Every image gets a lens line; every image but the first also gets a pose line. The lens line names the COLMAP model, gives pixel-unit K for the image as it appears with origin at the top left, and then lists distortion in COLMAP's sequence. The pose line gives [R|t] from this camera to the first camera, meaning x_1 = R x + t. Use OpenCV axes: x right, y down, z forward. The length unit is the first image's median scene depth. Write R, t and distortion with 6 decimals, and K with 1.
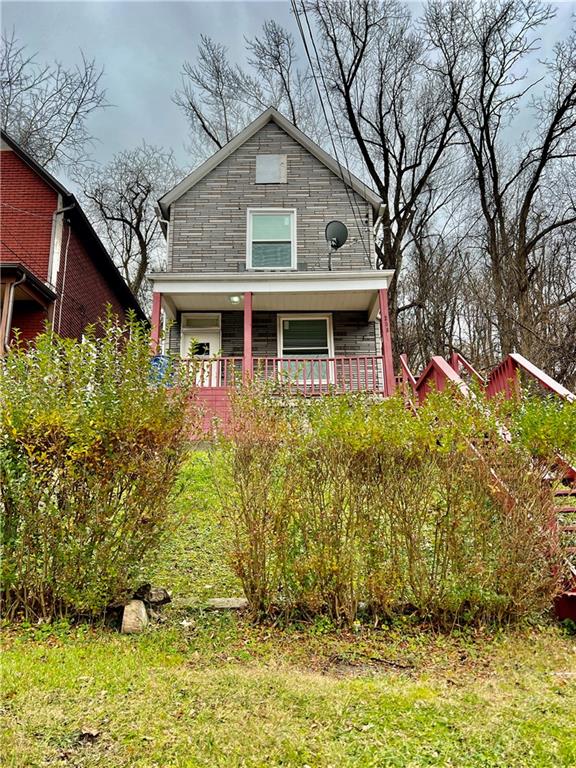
lens RADIAL K [[586.6, 0, 288.0], [0, 586.6, 384.0], [0, 0, 1]] dist [0.056934, -0.071317]
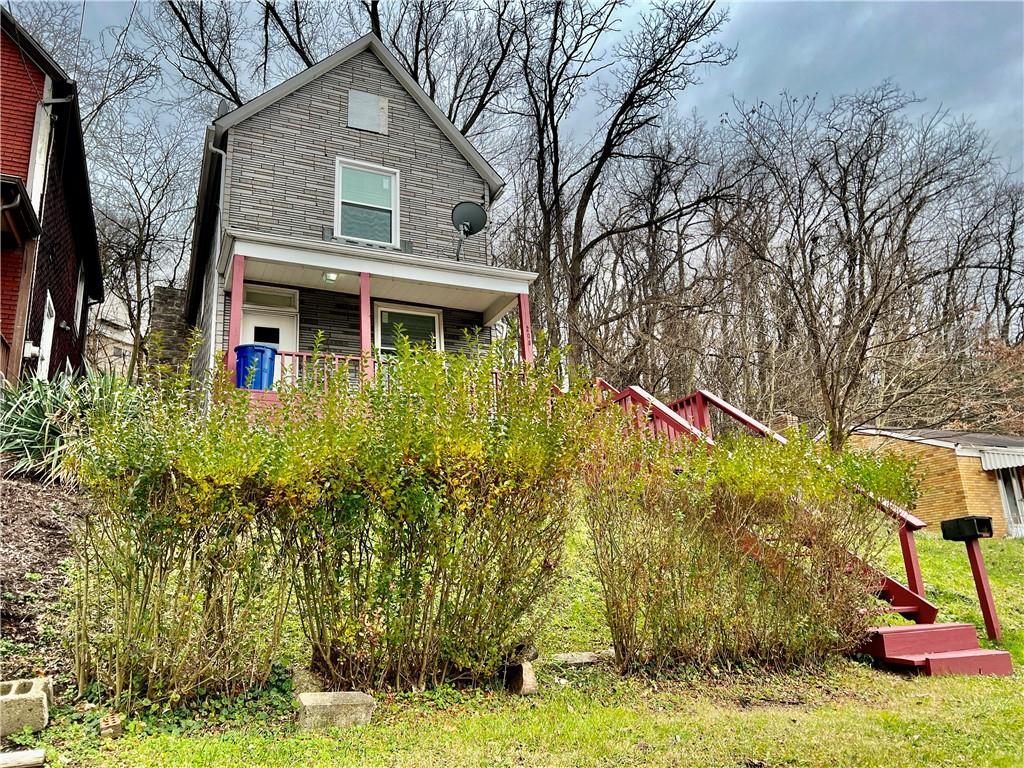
lens RADIAL K [[782.1, 0, 524.4], [0, 782.1, 373.8], [0, 0, 1]] dist [0.056934, -0.071317]
pose [[0.900968, 0.089723, 0.424508, -0.260085], [-0.084104, 0.995943, -0.031999, -0.007623], [-0.425657, -0.006873, 0.904858, -0.022911]]
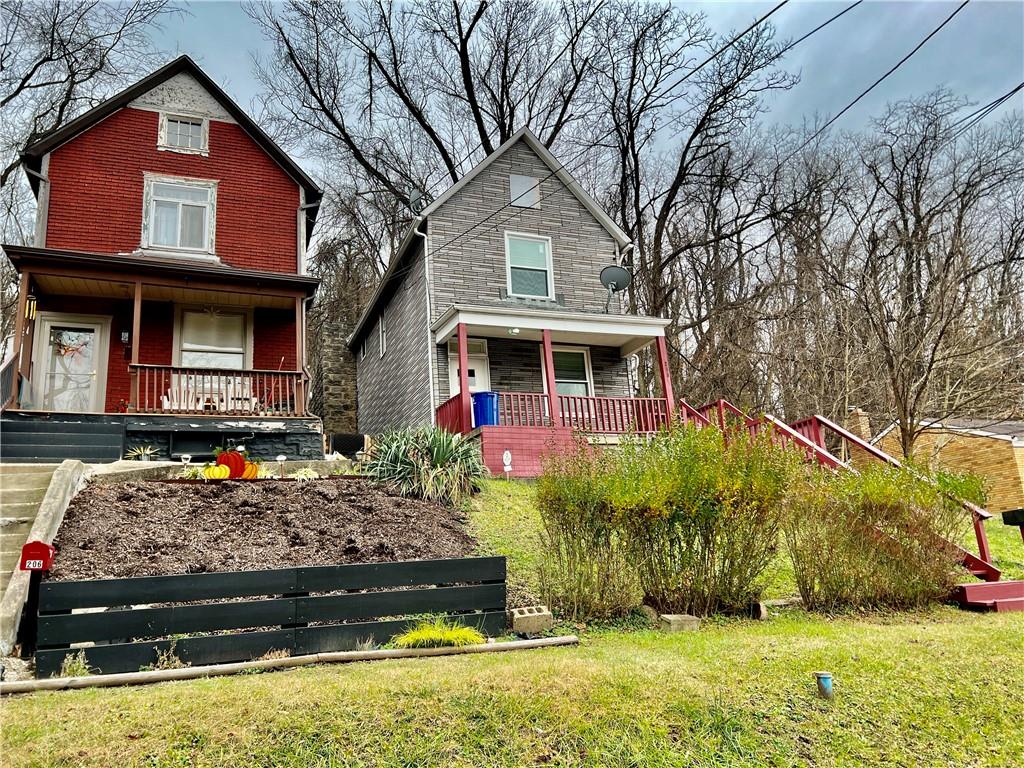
lens RADIAL K [[797.1, 0, 516.5], [0, 797.1, 371.9], [0, 0, 1]] dist [0.090783, -0.111699]
pose [[0.922789, 0.051649, 0.381829, -0.550847], [-0.054547, 0.998506, -0.003238, -0.063476], [-0.381426, -0.017839, 0.924227, -0.233056]]
